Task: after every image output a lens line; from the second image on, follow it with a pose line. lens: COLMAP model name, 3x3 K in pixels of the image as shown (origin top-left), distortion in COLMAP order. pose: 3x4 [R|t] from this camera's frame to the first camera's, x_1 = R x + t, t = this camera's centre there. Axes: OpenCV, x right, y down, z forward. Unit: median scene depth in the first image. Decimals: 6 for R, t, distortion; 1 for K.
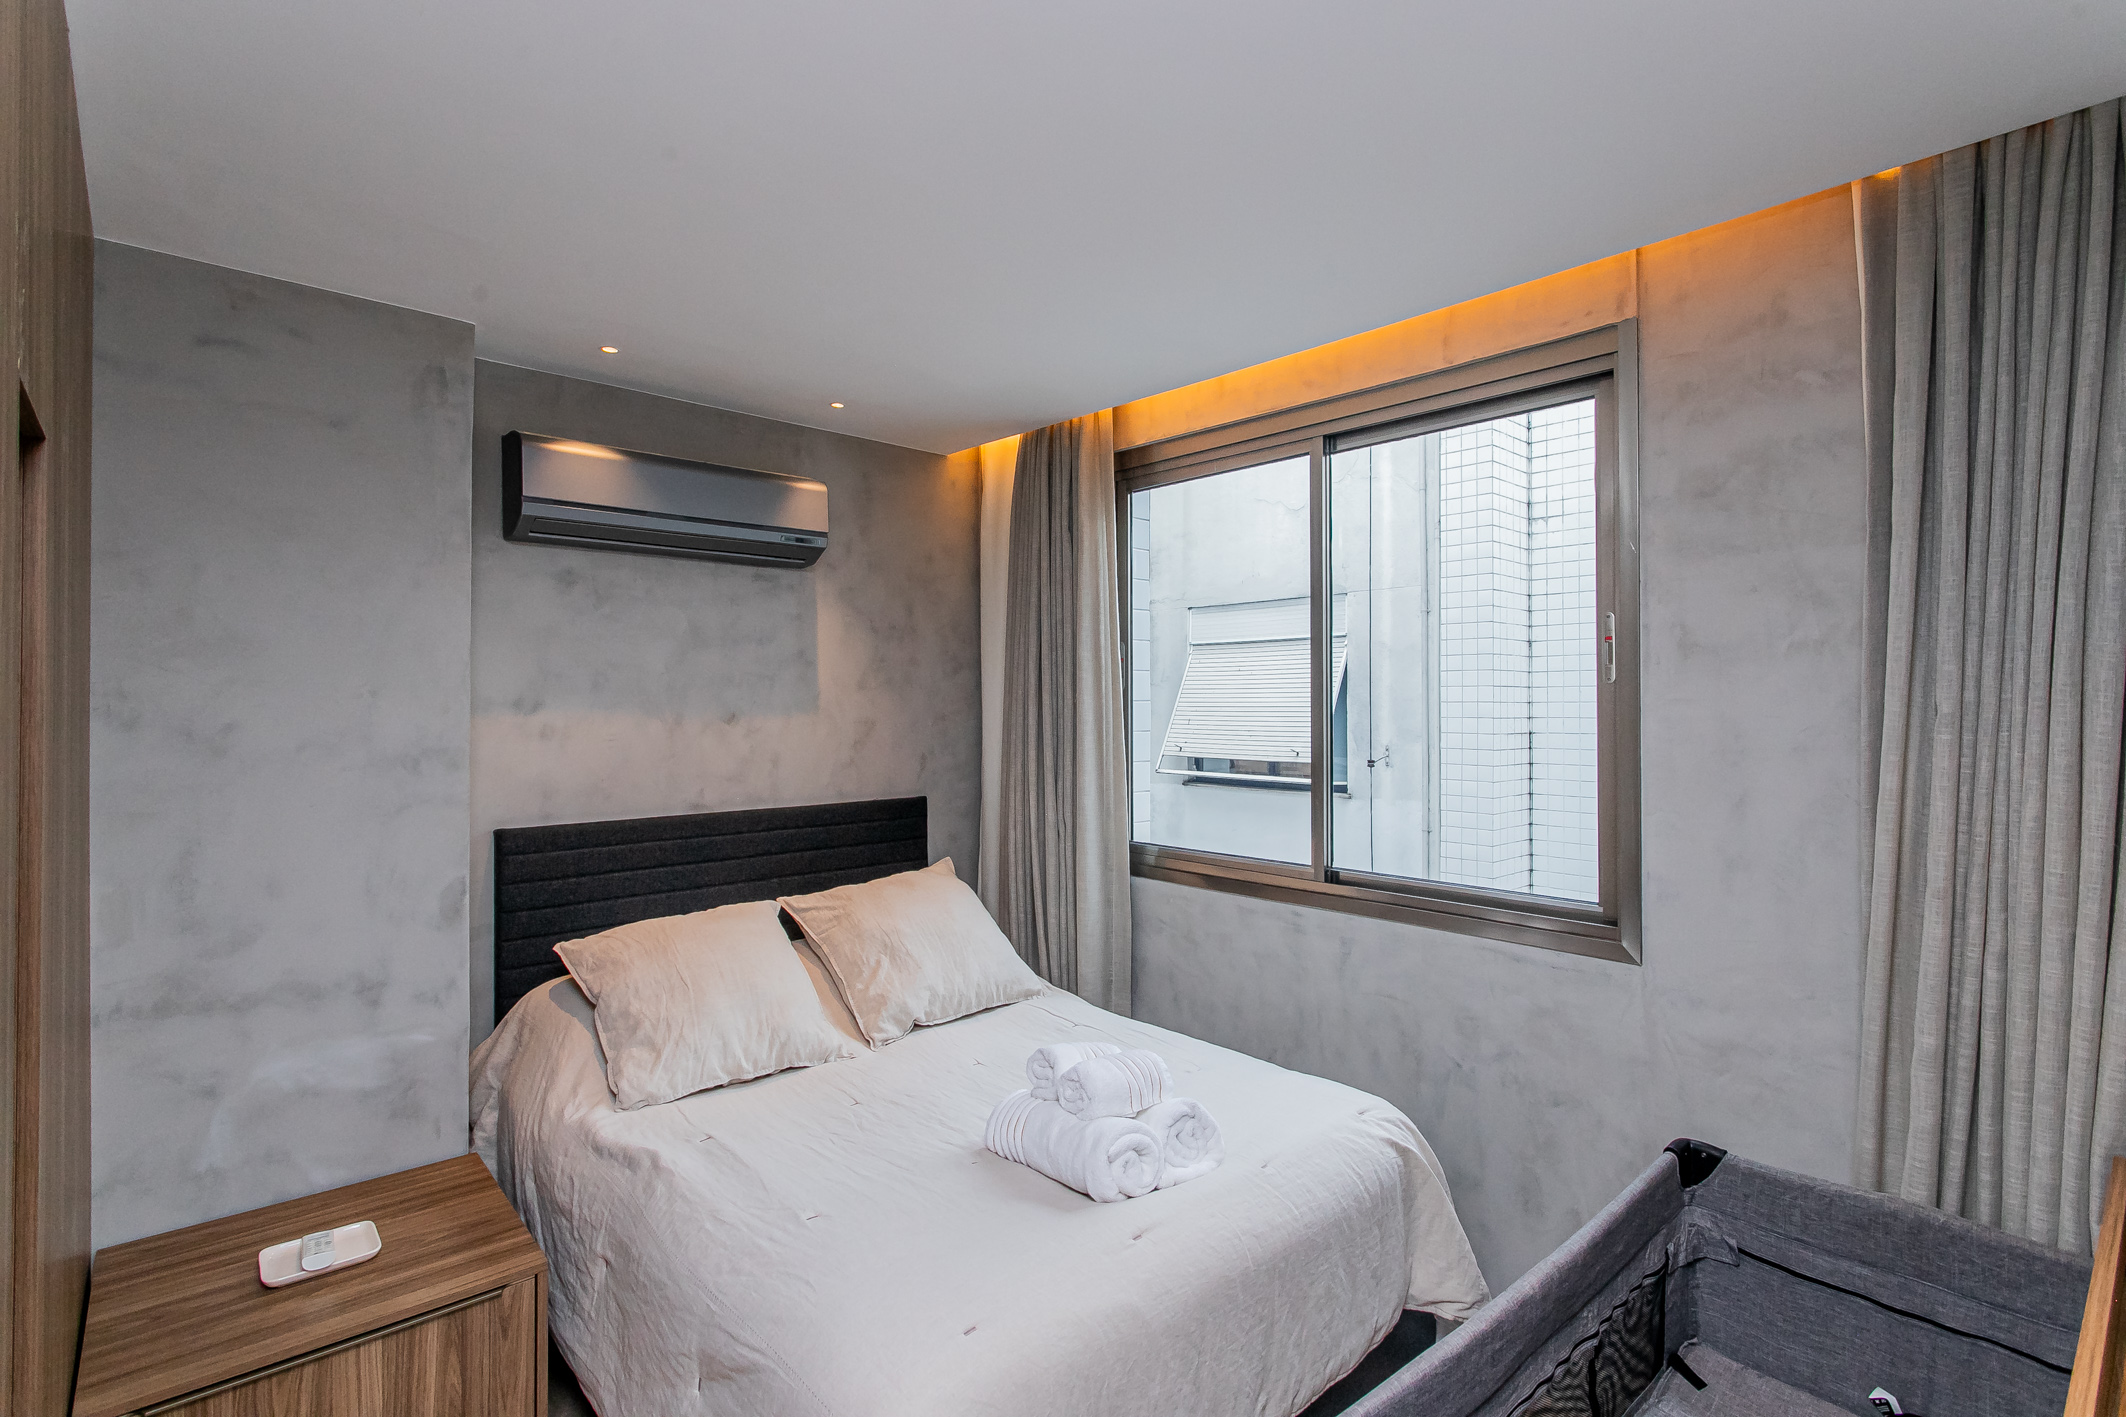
lens RADIAL K [[1017.9, 0, 1064.9], [0, 1017.9, 718.6], [0, 0, 1]] dist [0.002754, -0.000420]
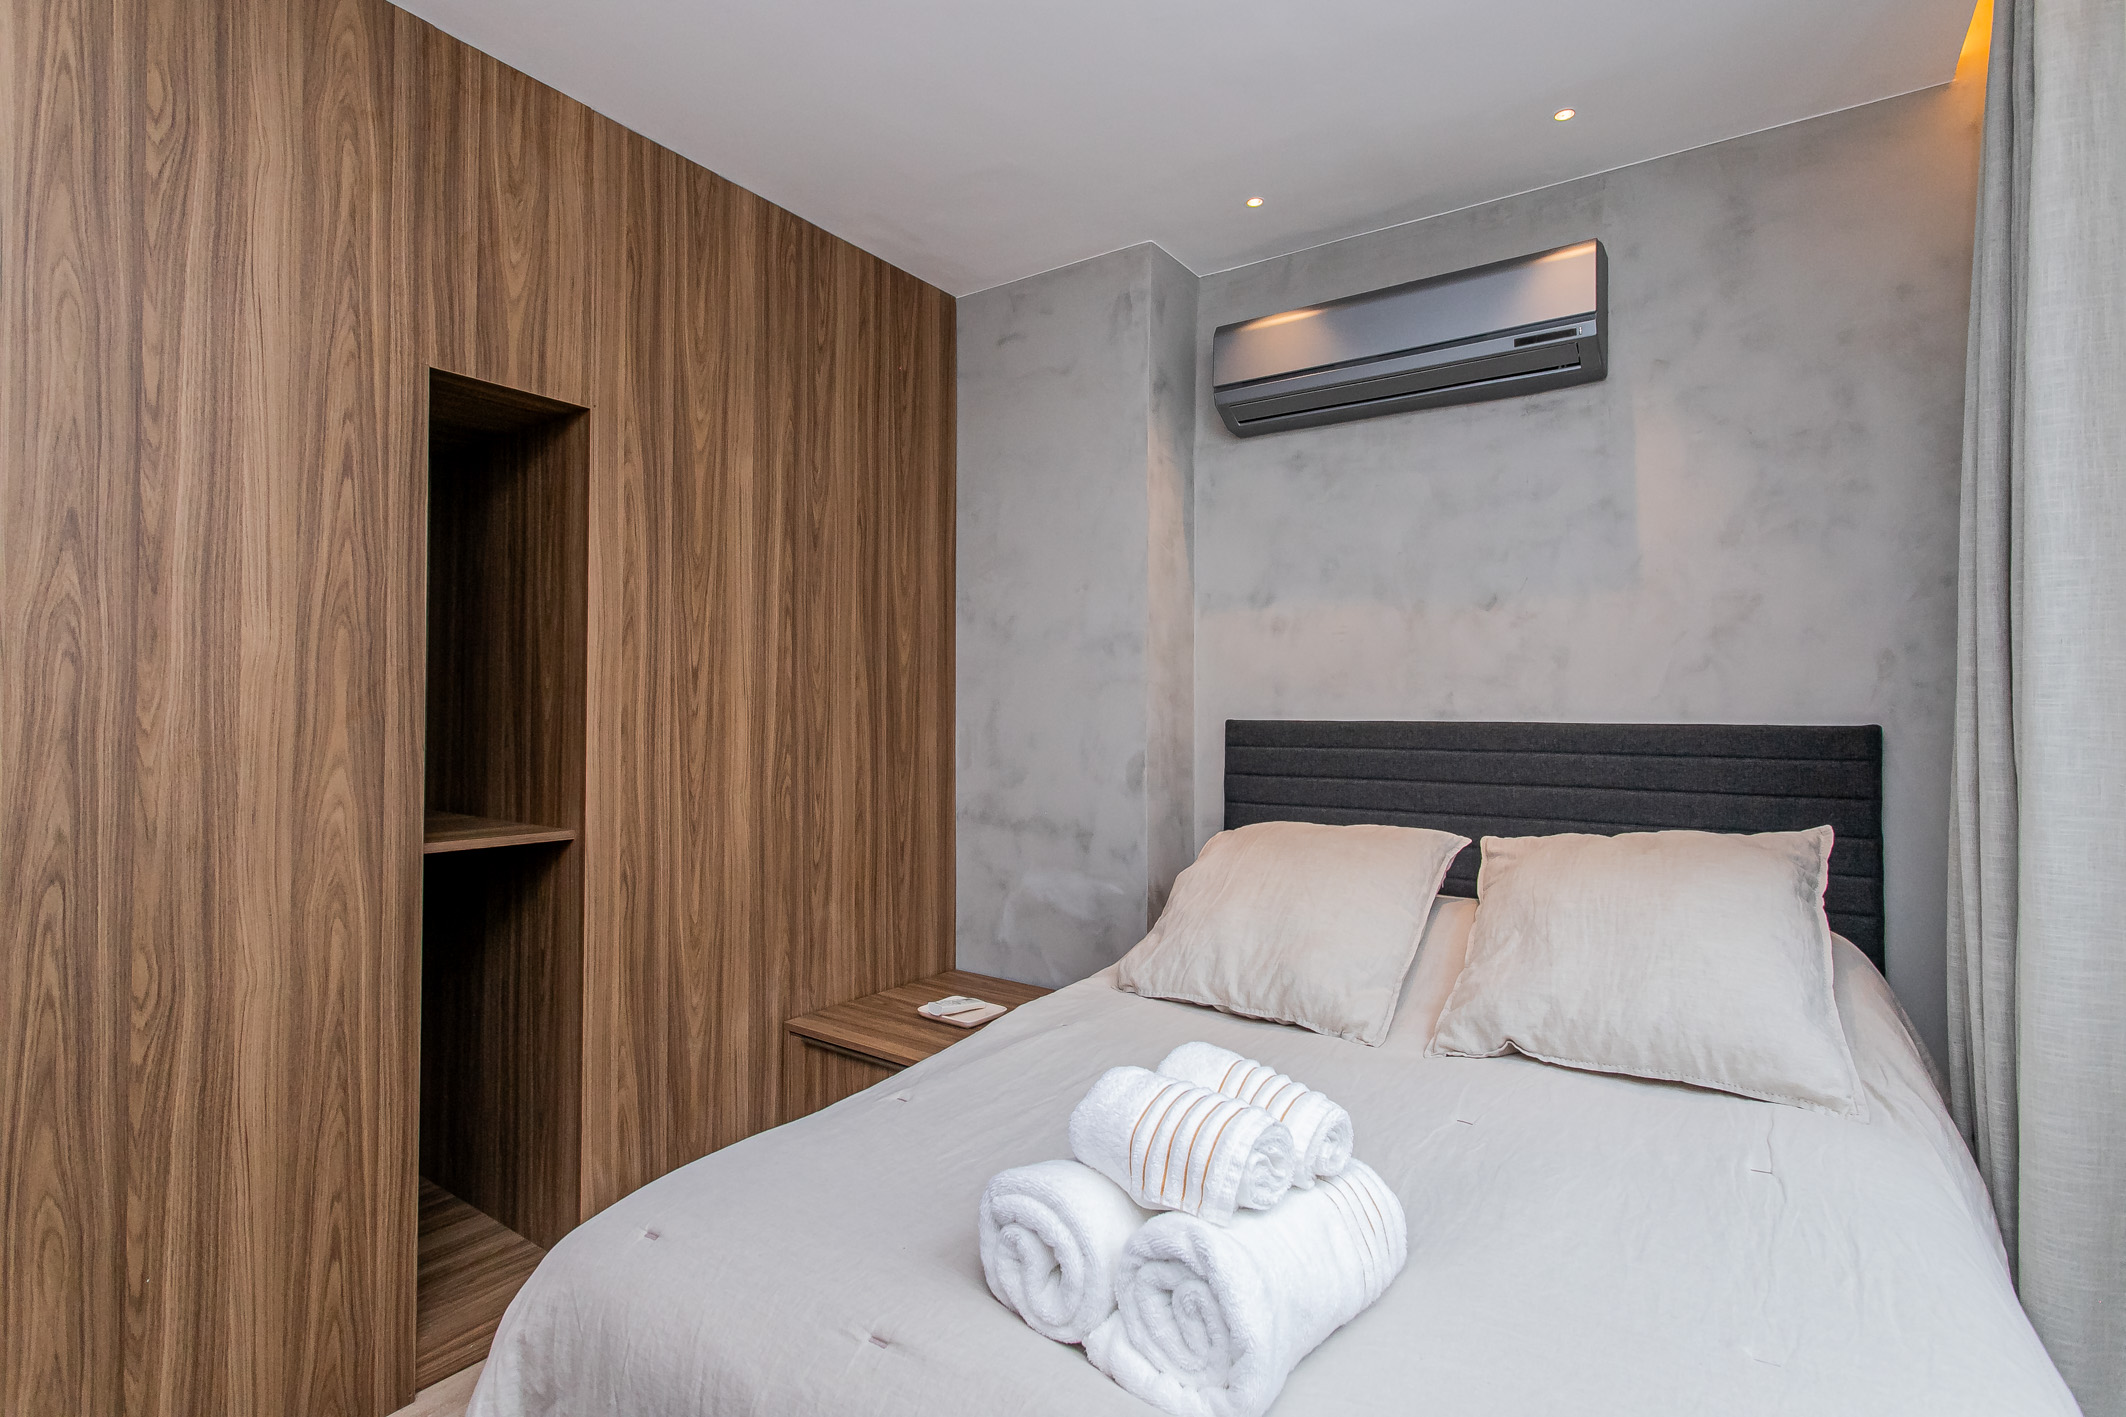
lens RADIAL K [[1017.9, 0, 1064.9], [0, 1017.9, 703.2], [0, 0, 1]] dist [0.002754, -0.000420]
pose [[0.221968, -0.004890, -0.975042, 0.402403], [-0.017594, 0.999805, -0.009019, 0.102206], [0.974895, 0.019157, 0.221839, 0.599886]]
